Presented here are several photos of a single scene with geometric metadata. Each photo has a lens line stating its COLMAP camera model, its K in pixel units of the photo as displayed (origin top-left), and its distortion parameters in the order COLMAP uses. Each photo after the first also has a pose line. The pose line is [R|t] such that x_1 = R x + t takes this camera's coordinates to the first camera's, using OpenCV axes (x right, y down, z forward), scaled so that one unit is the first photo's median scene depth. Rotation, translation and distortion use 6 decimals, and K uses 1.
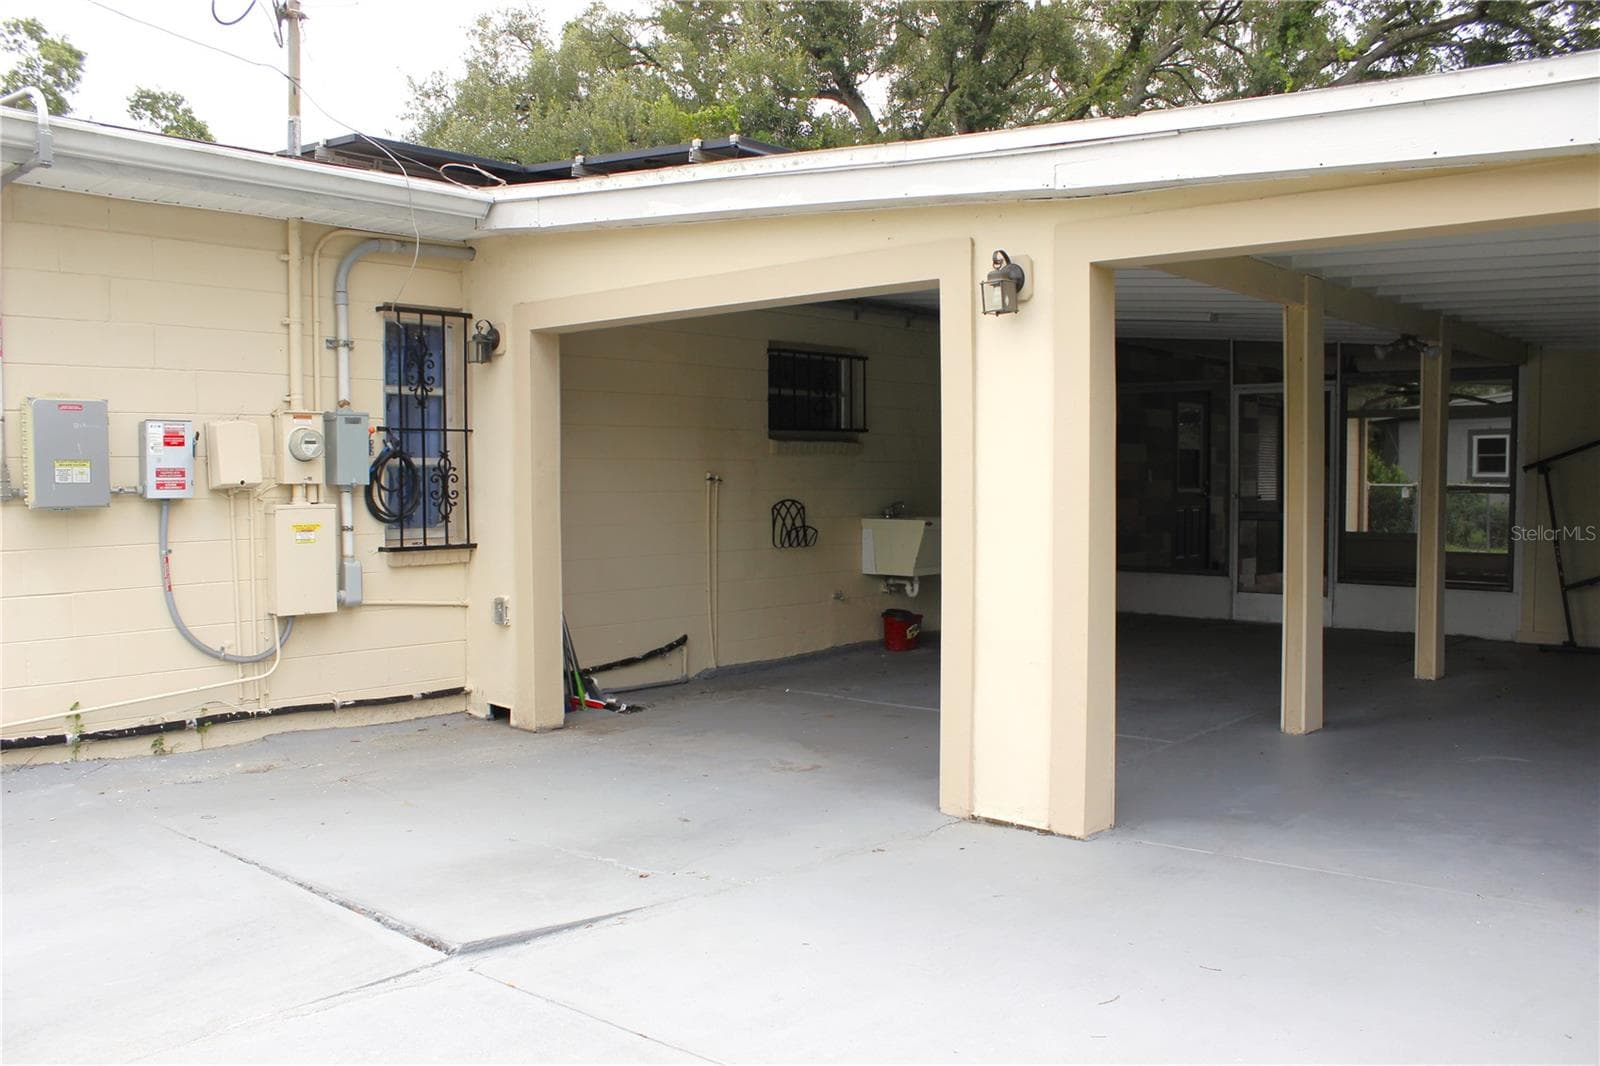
lens RADIAL K [[1331.0, 0, 797.9], [0, 1331.0, 539.9], [0, 0, 1]] dist [-0.157547, 0.155772]
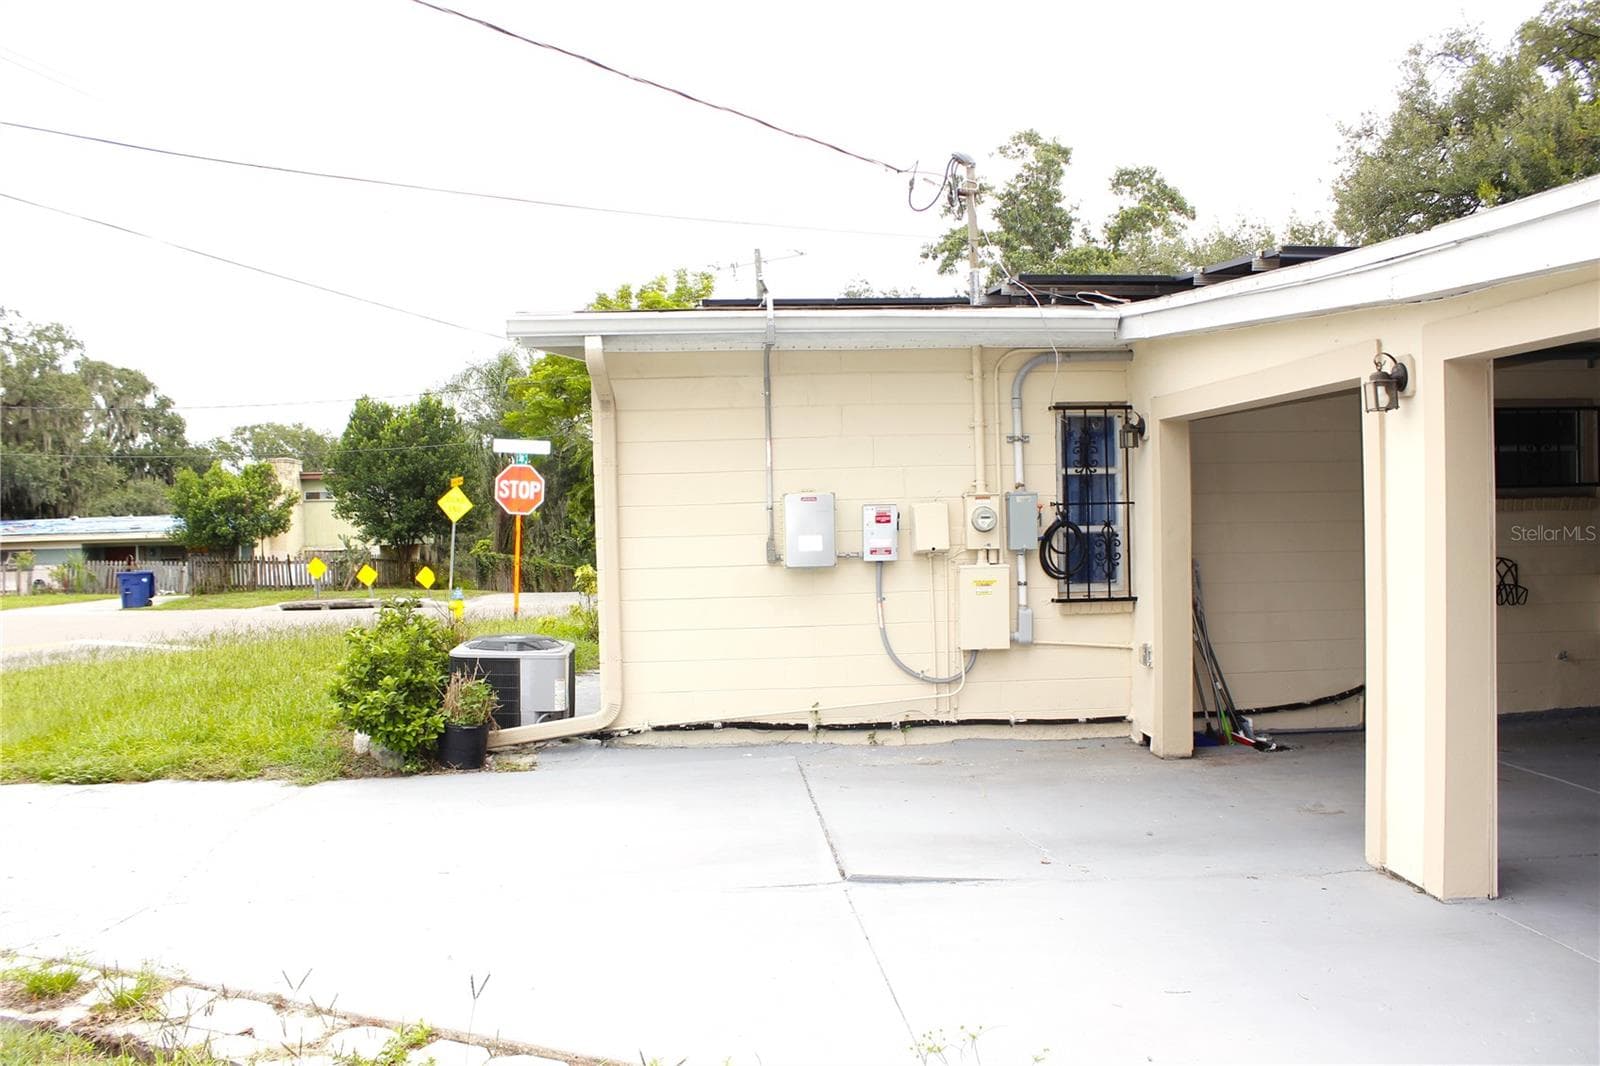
lens RADIAL K [[1331.0, 0, 797.9], [0, 1331.0, 539.9], [0, 0, 1]] dist [-0.157547, 0.155772]
pose [[0.724052, 0.001353, -0.689744, 0.379879], [-0.015912, 0.999765, -0.014742, -0.028111], [0.689562, 0.021649, 0.723903, -0.082177]]
